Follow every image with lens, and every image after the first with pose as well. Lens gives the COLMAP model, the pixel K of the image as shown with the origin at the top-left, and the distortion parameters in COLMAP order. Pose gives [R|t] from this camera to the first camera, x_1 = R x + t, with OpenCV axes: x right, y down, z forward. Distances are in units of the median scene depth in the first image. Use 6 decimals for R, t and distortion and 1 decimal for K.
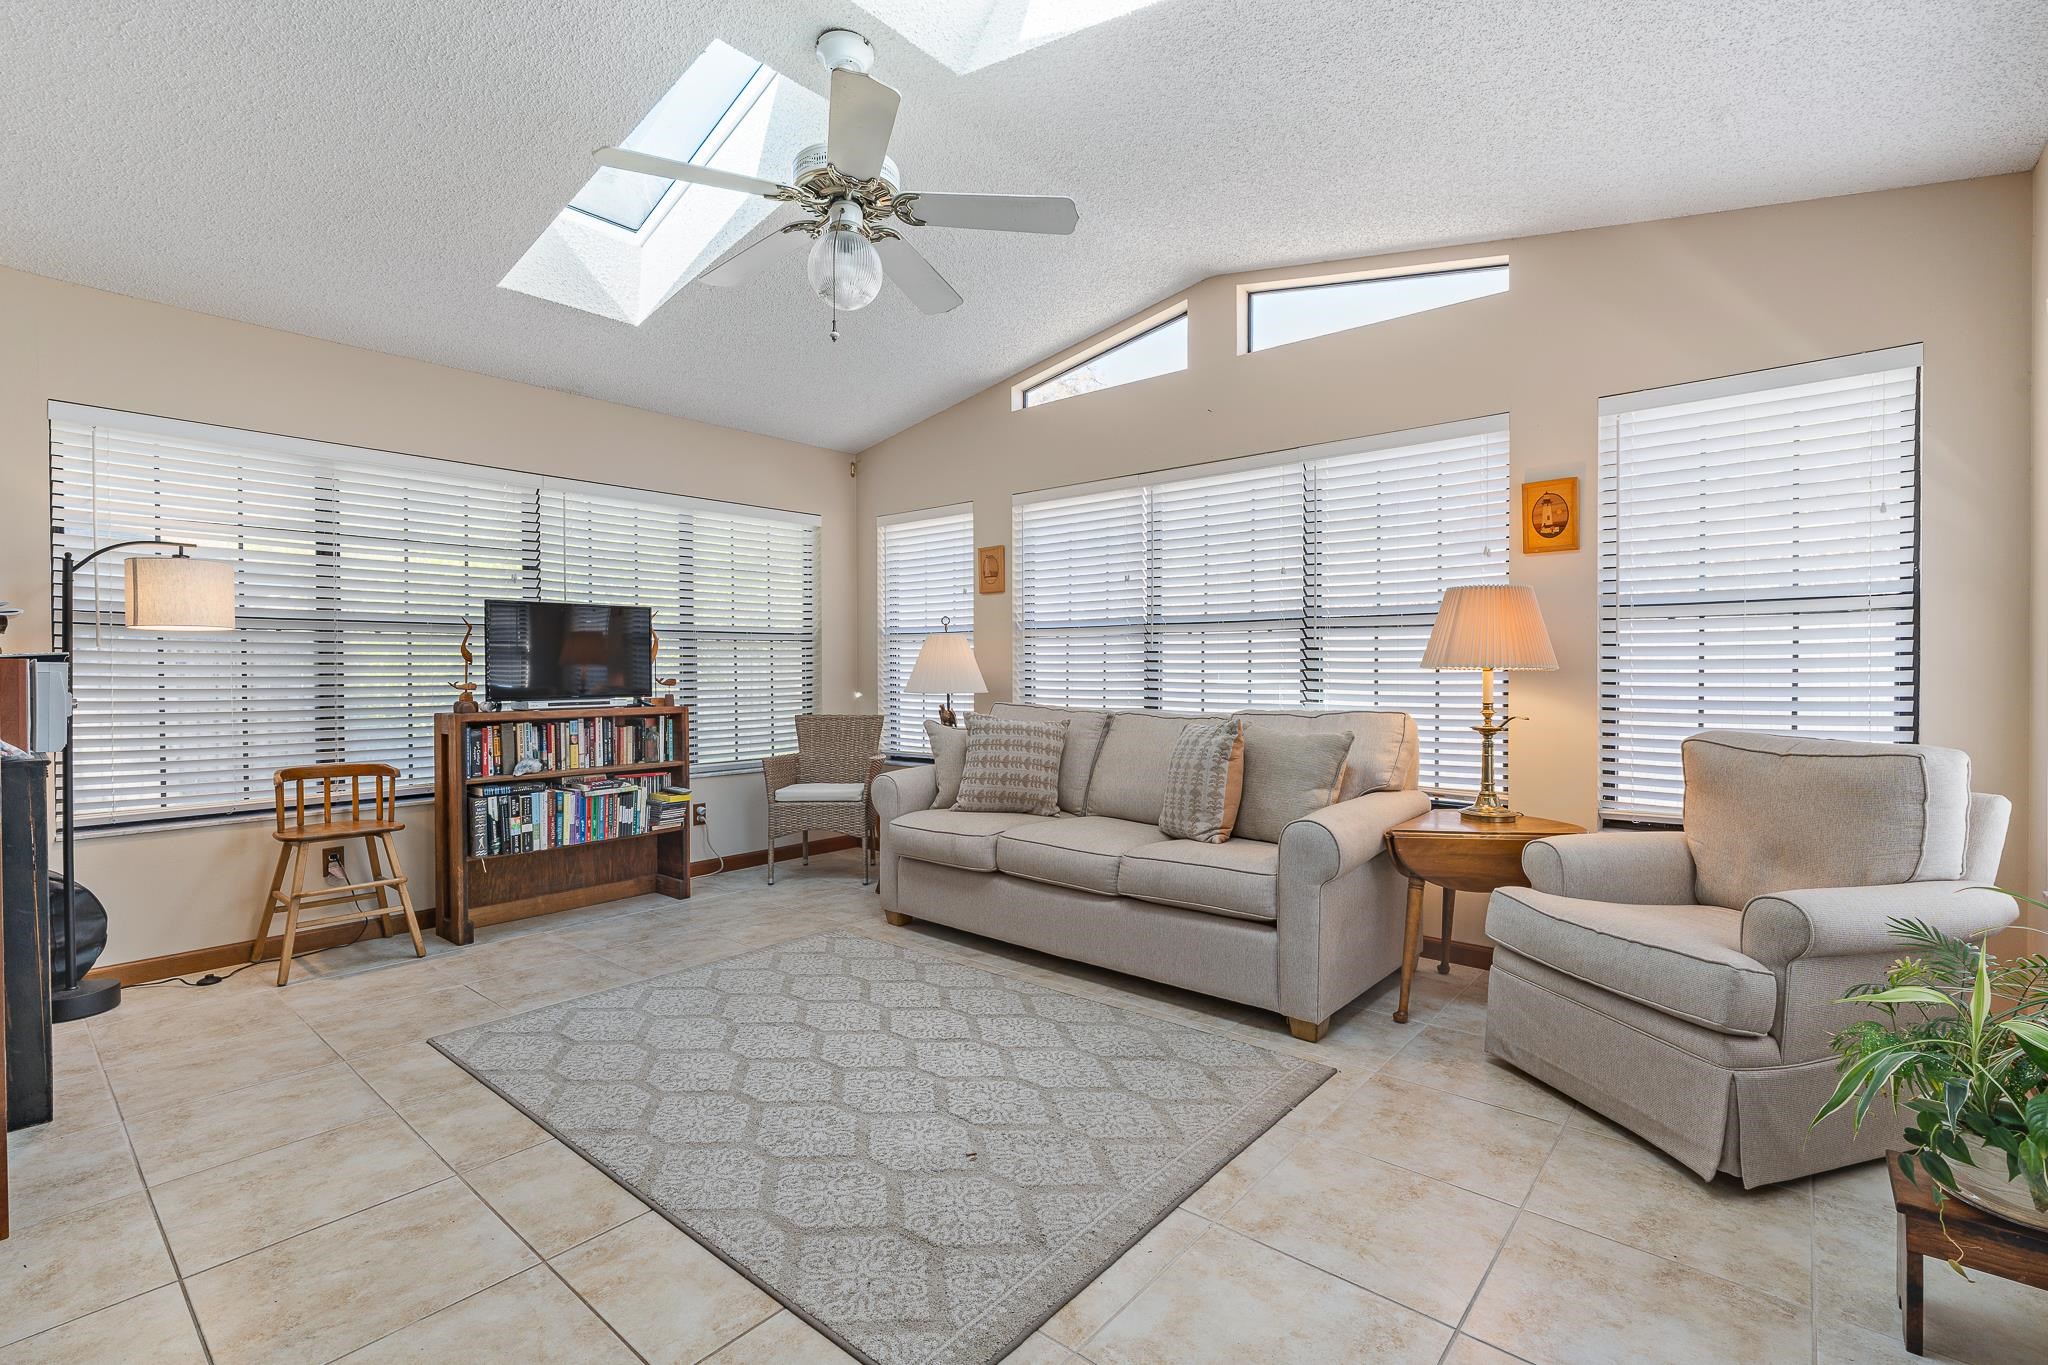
lens RADIAL K [[921.5, 0, 1021.4], [0, 921.5, 684.8], [0, 0, 1]] dist [-0.003951, 0.000128]
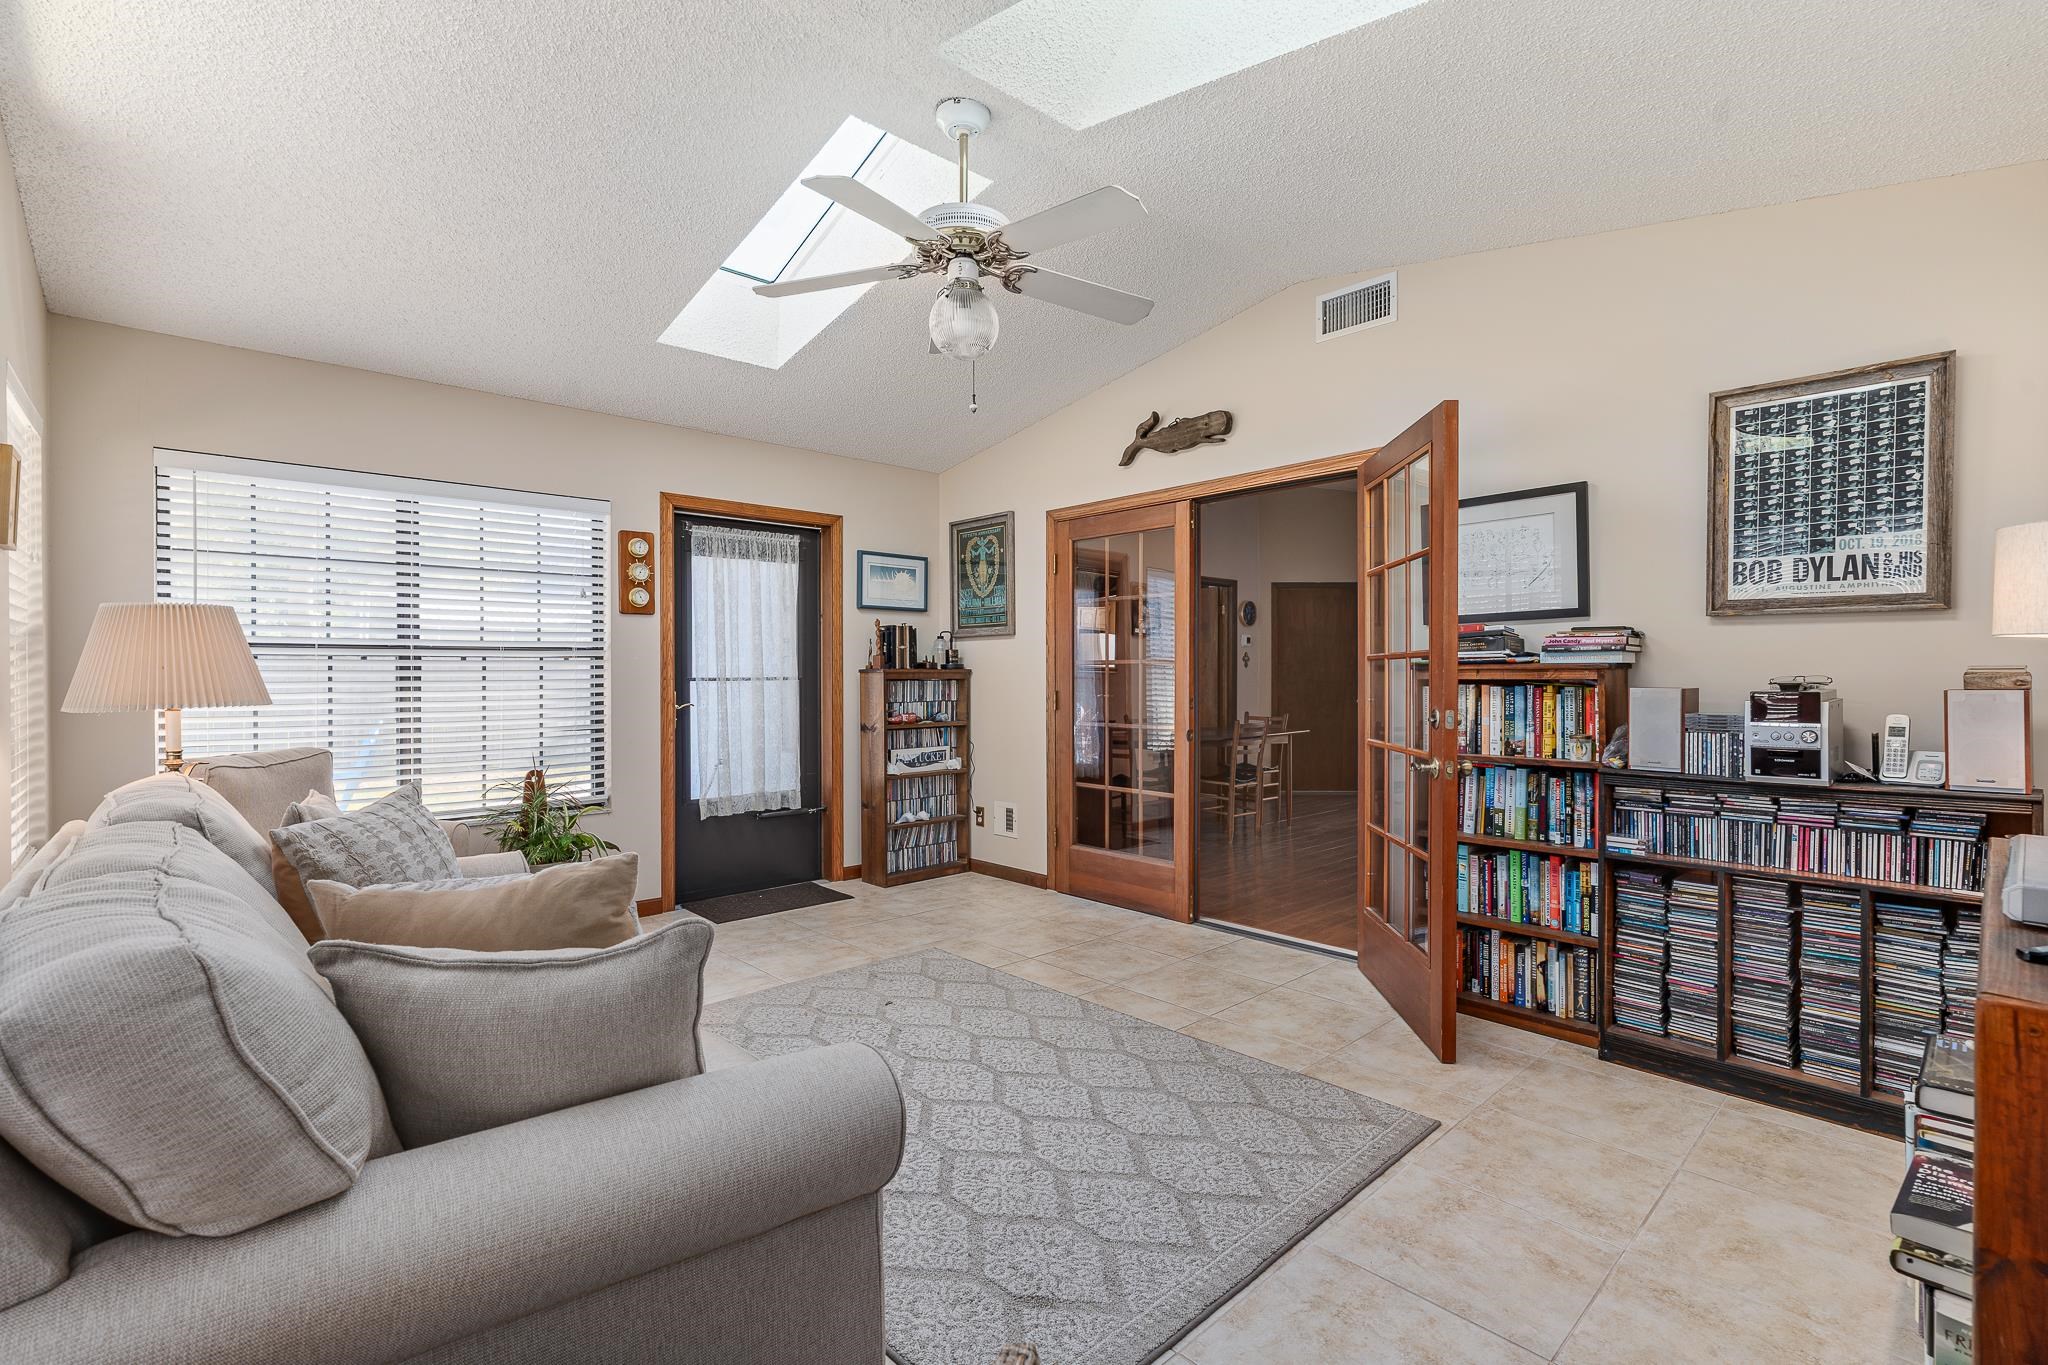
lens RADIAL K [[921.5, 0, 1028.3], [0, 921.5, 679.8], [0, 0, 1]] dist [-0.003951, 0.000128]
pose [[-0.993751, 0.001141, 0.111616, -0.421361], [0.002807, 0.999887, 0.014774, -0.058511], [-0.111586, 0.014995, -0.993642, 2.274901]]
